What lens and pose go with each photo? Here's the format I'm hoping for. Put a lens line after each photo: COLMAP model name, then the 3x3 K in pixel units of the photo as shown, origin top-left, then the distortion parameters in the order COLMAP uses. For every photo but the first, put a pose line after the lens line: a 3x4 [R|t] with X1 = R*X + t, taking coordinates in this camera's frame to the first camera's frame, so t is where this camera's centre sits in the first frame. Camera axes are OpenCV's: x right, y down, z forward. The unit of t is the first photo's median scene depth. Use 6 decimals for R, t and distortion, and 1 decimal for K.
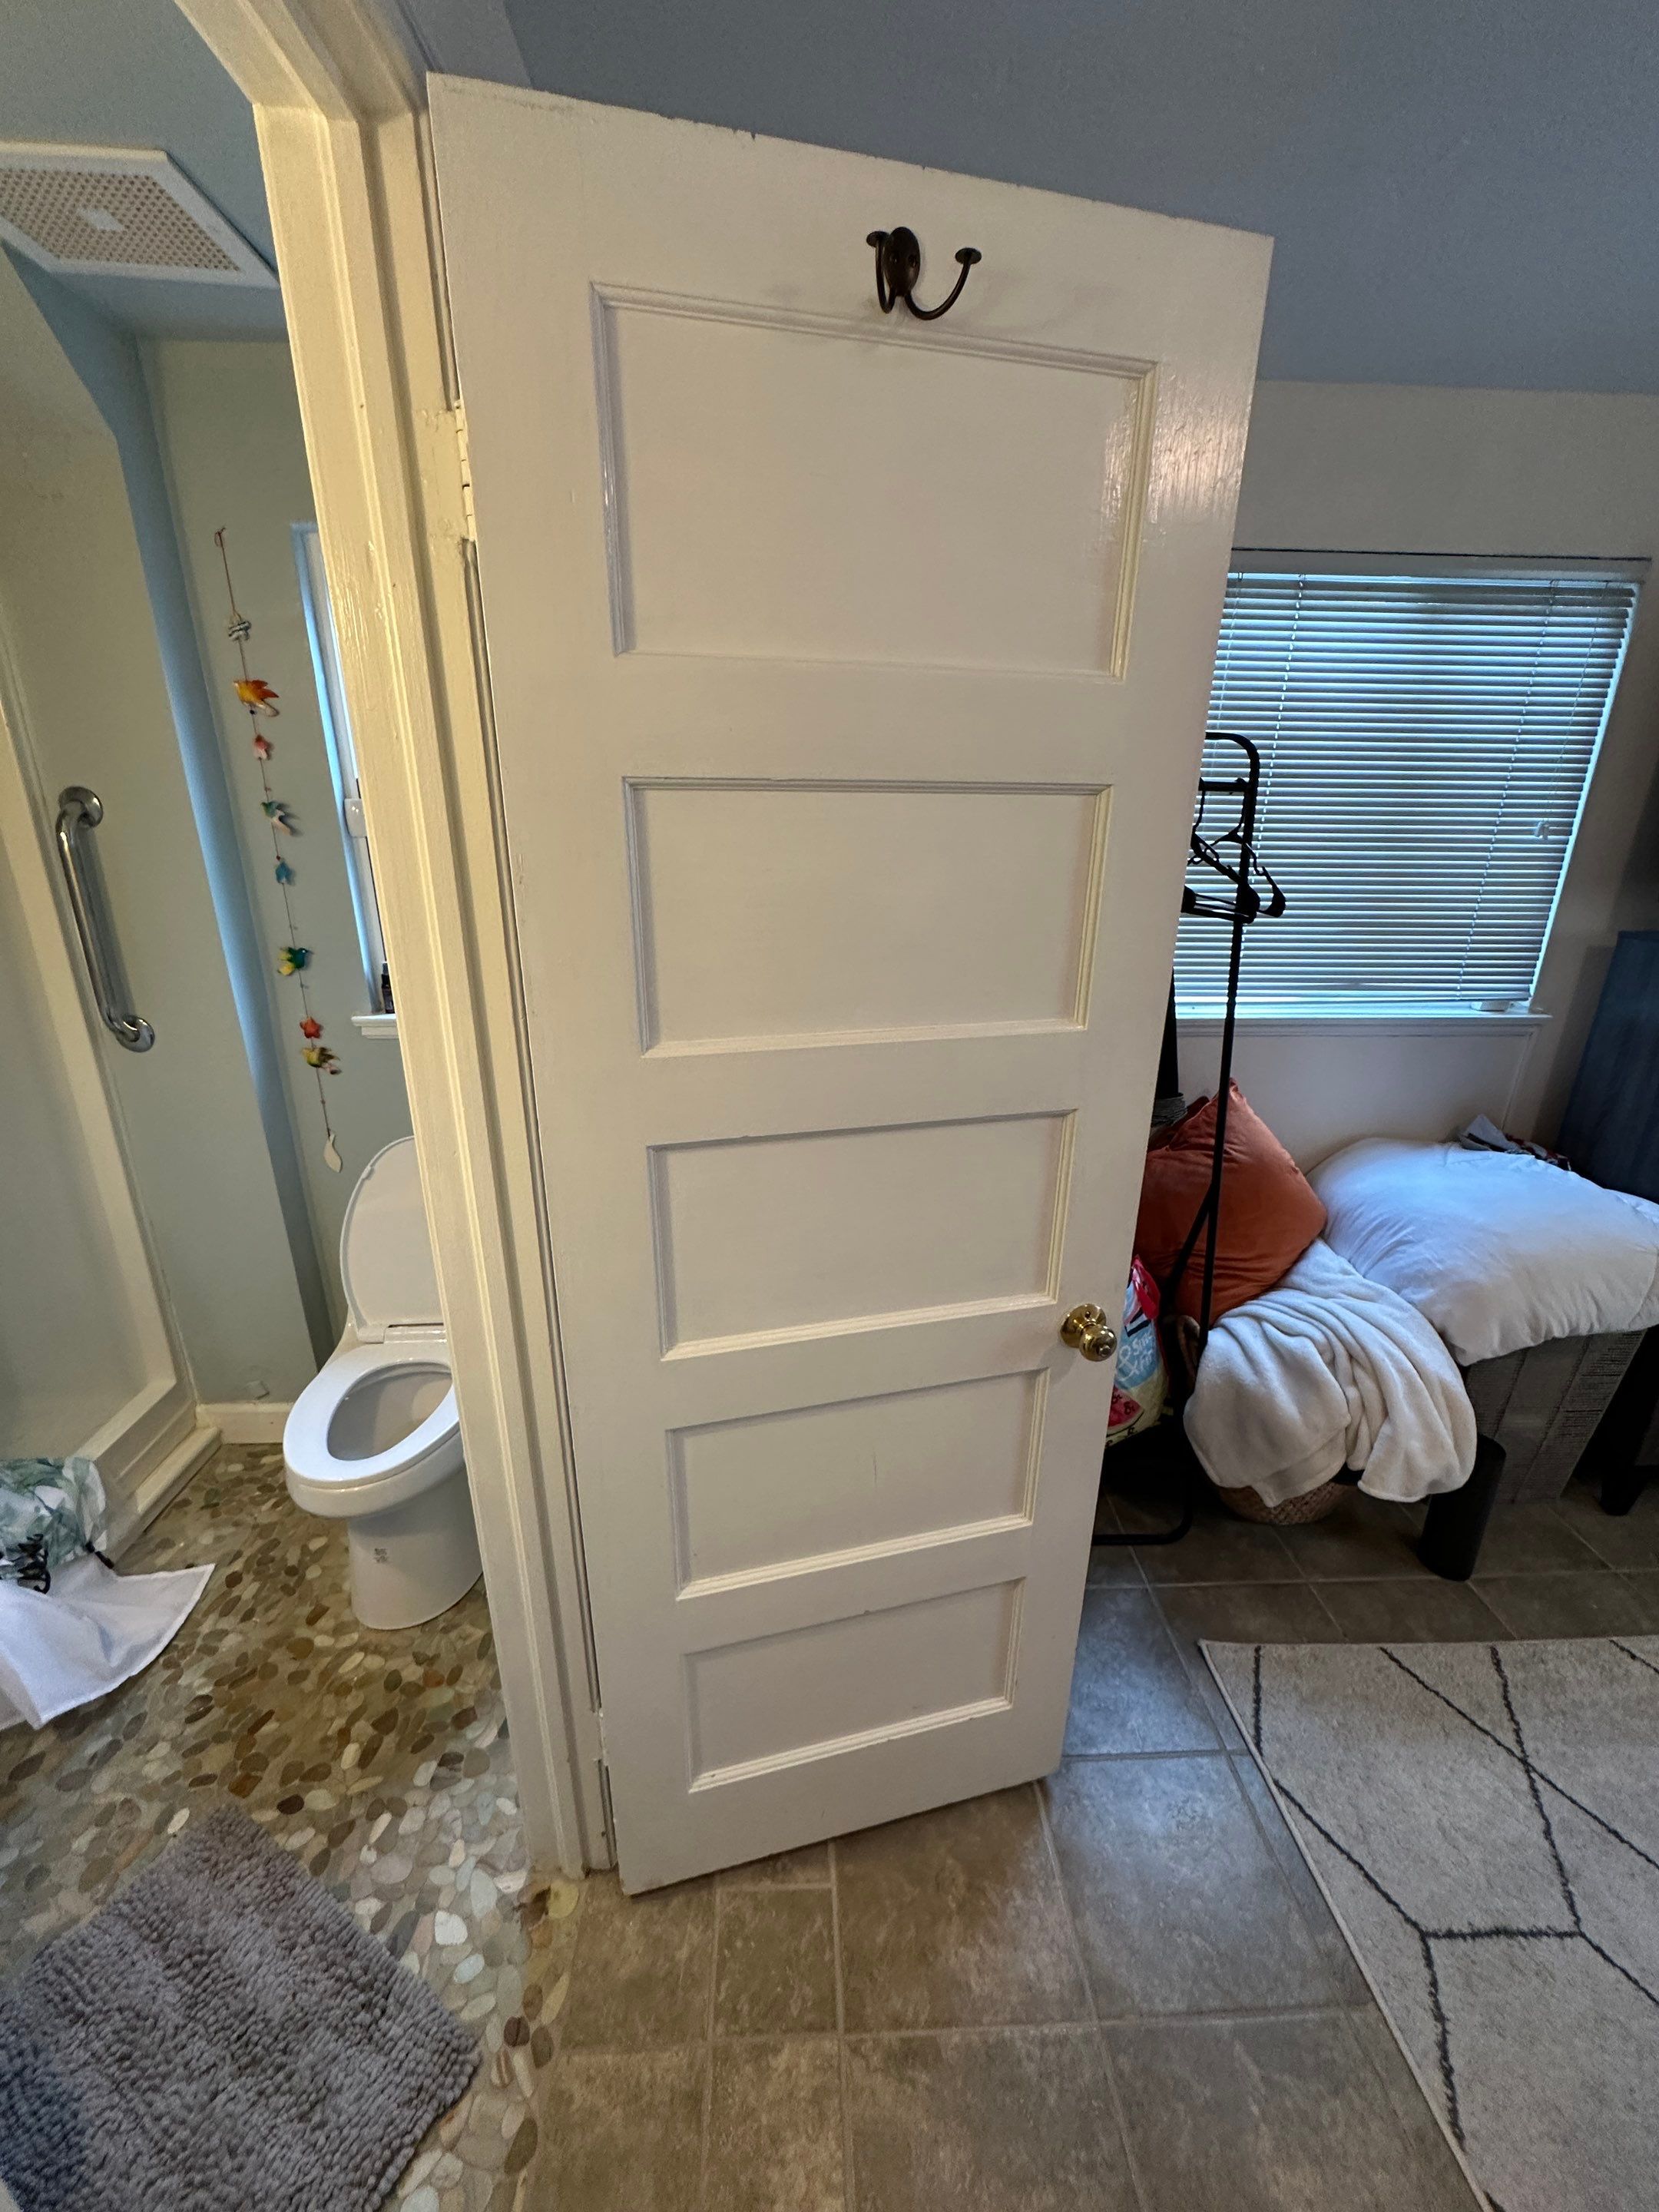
lens RADIAL K [[882.1, 0, 830.2], [0, 882.1, 1106.2], [0, 0, 1]] dist [-0.003212, 0.000467]
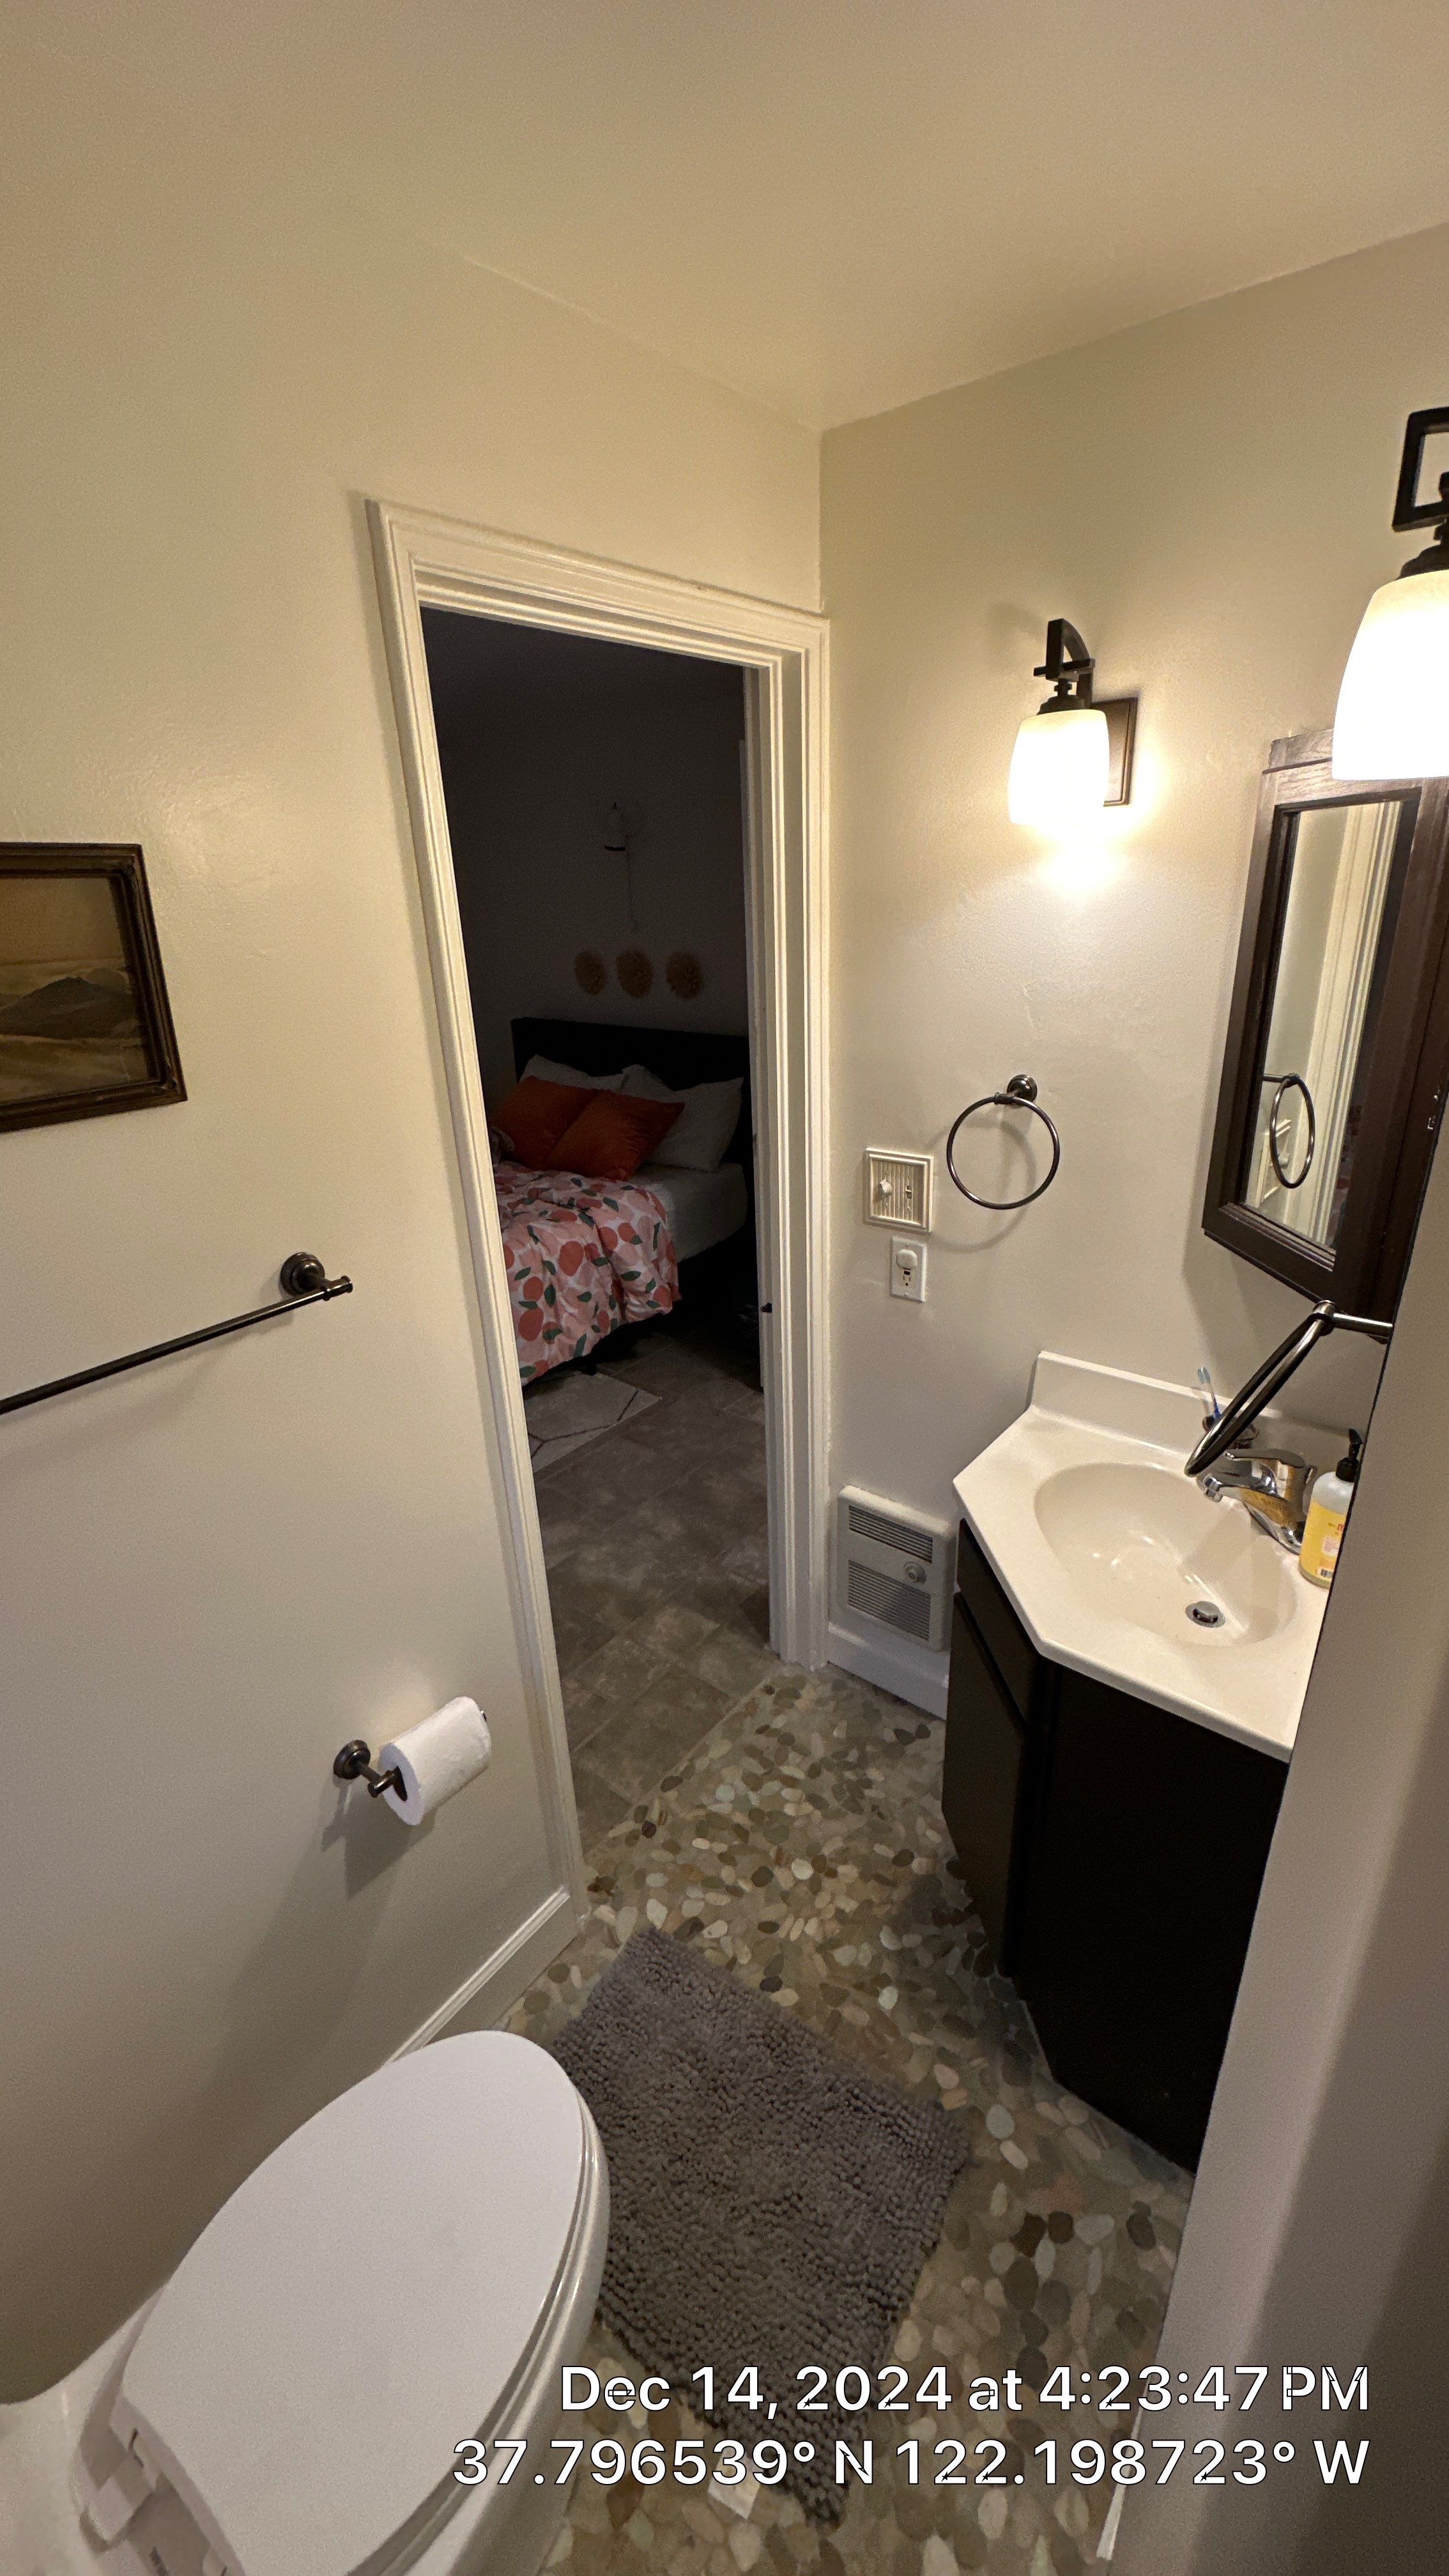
lens RADIAL K [[1023.8, 0, 728.8], [0, 1023.8, 1290.4], [0, 0, 1]] dist [0.001375, 0.000795]
pose [[-0.747196, -0.232592, 0.622574, -0.869566], [0.252212, 0.767450, 0.589415, -0.409227], [-0.614888, 0.597430, -0.514773, 0.833435]]
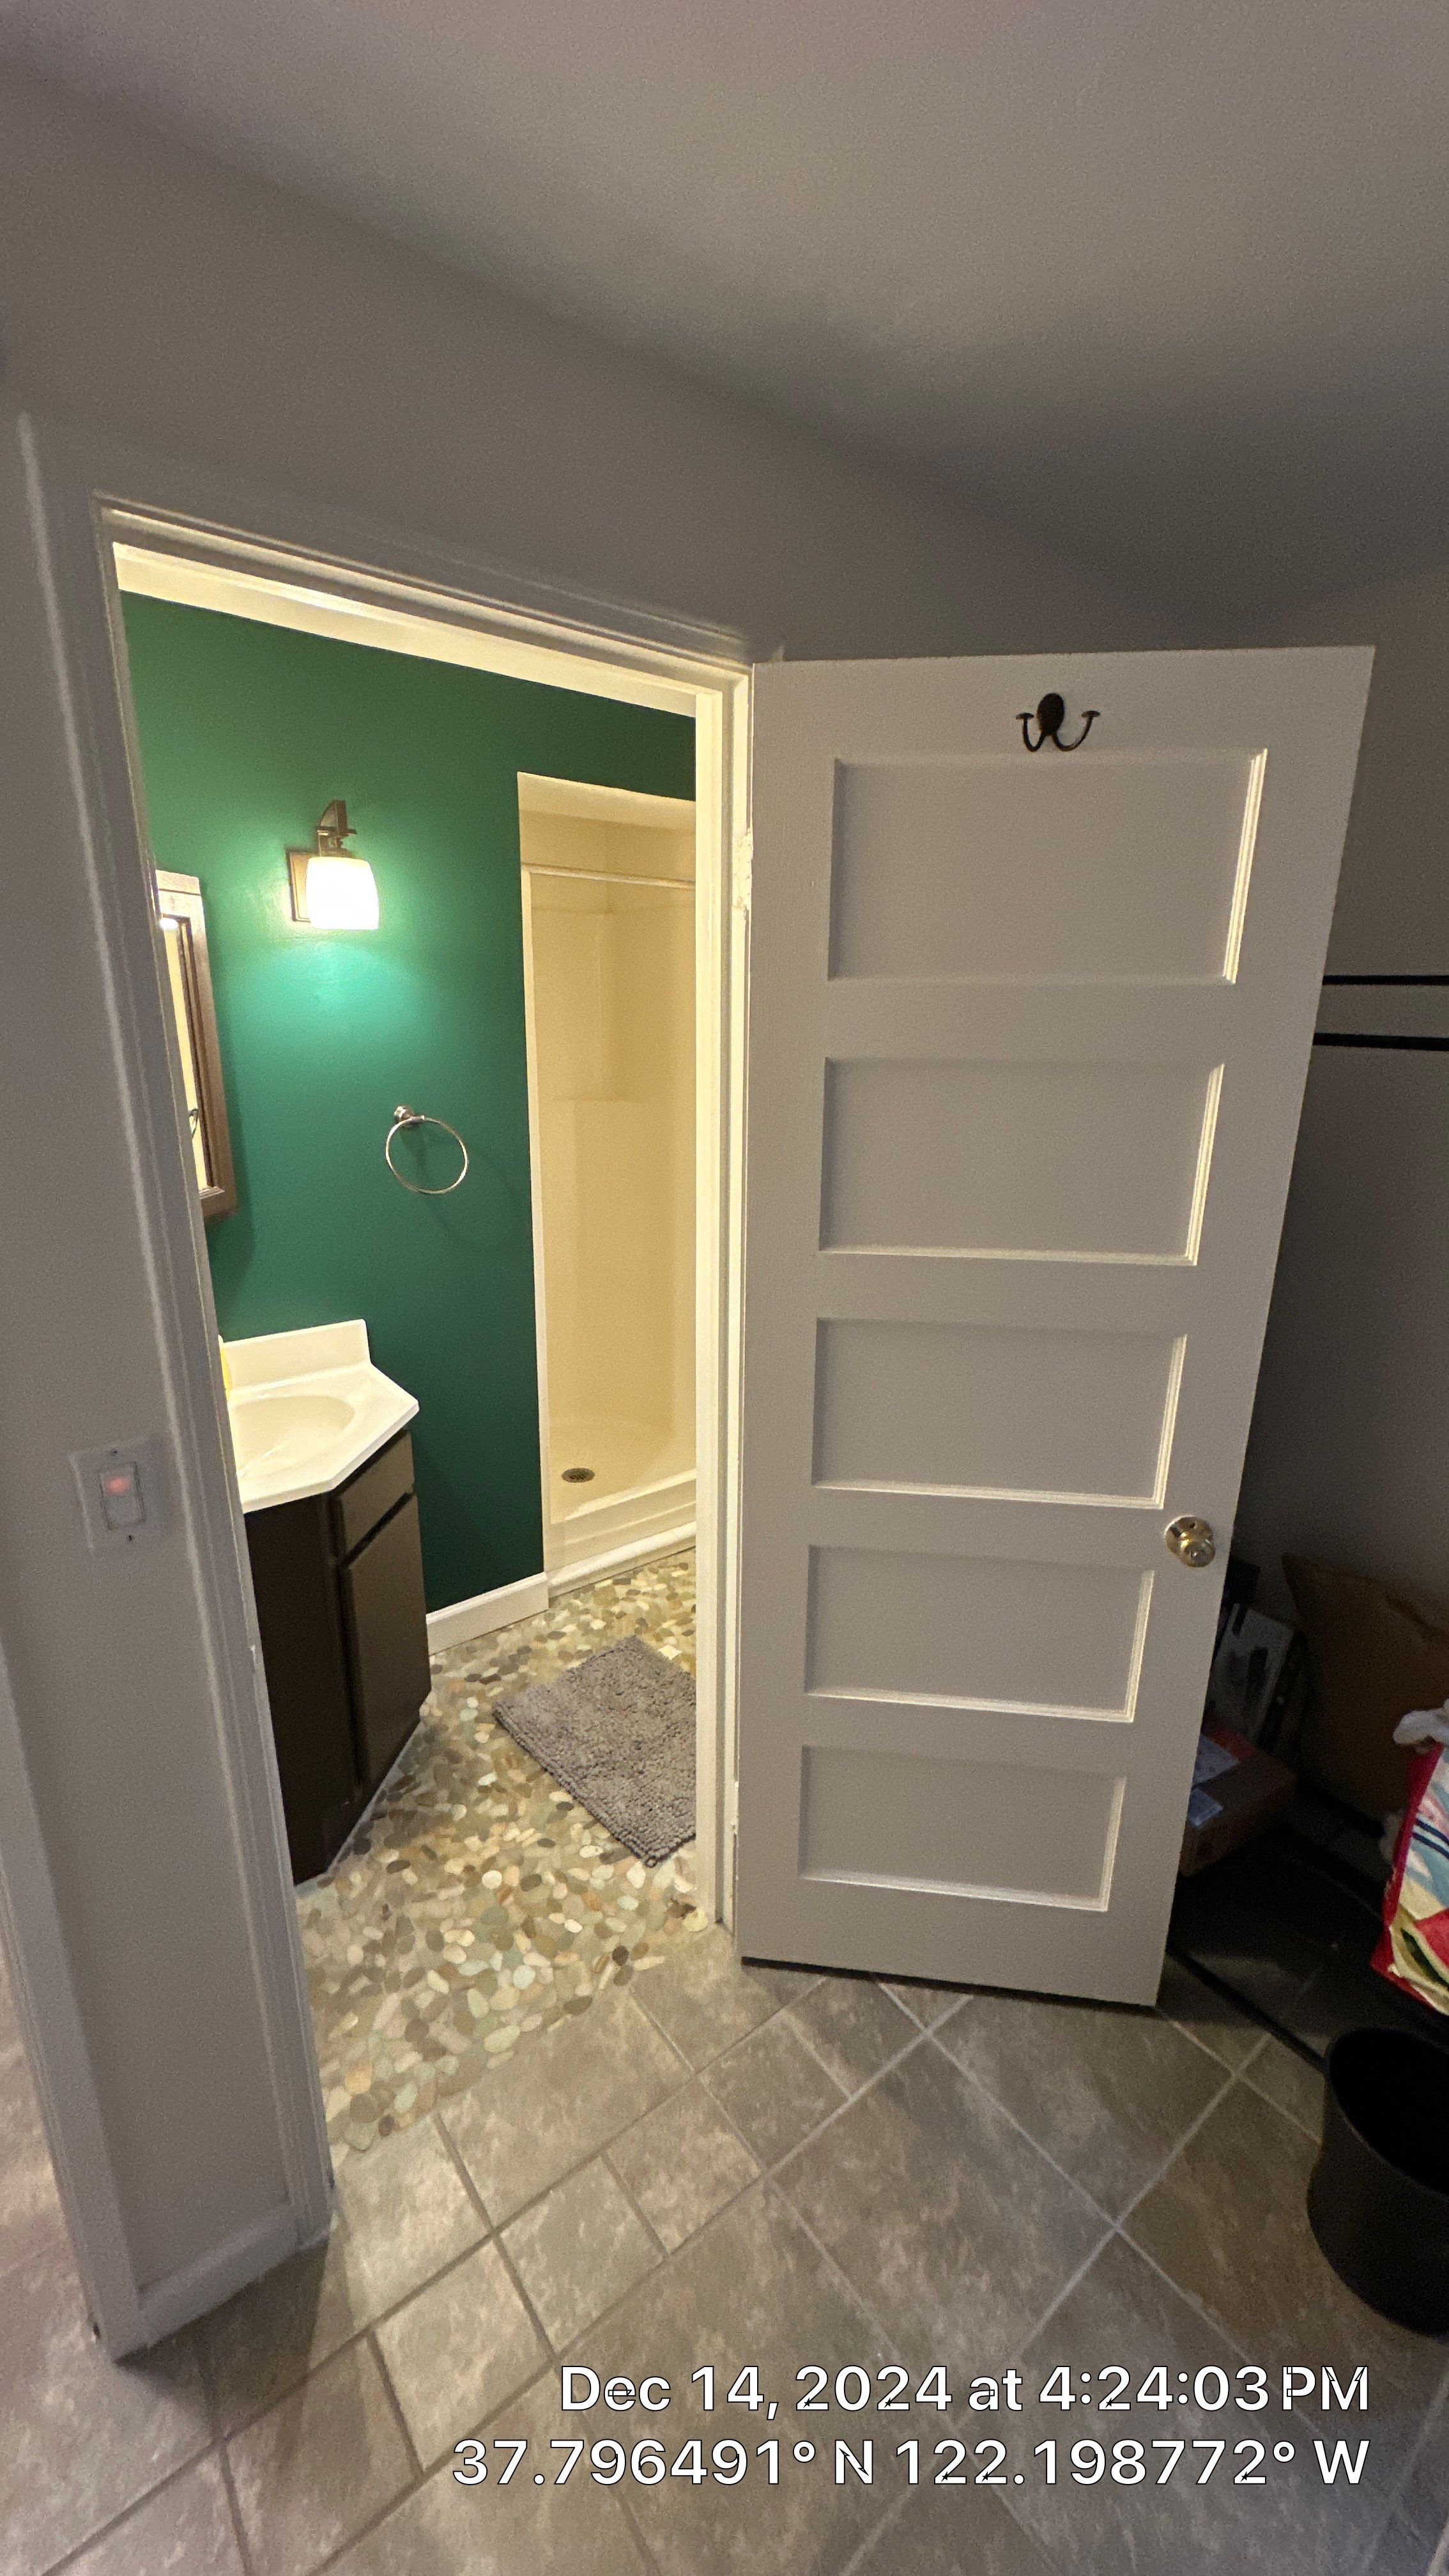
lens RADIAL K [[1023.8, 0, 728.8], [0, 1023.8, 1290.4], [0, 0, 1]] dist [0.001375, 0.000795]
pose [[0.577474, 0.217619, -0.786871, 0.494580], [-0.274770, 0.959399, 0.063684, -0.042762], [0.768782, 0.179433, 0.613823, -0.009972]]
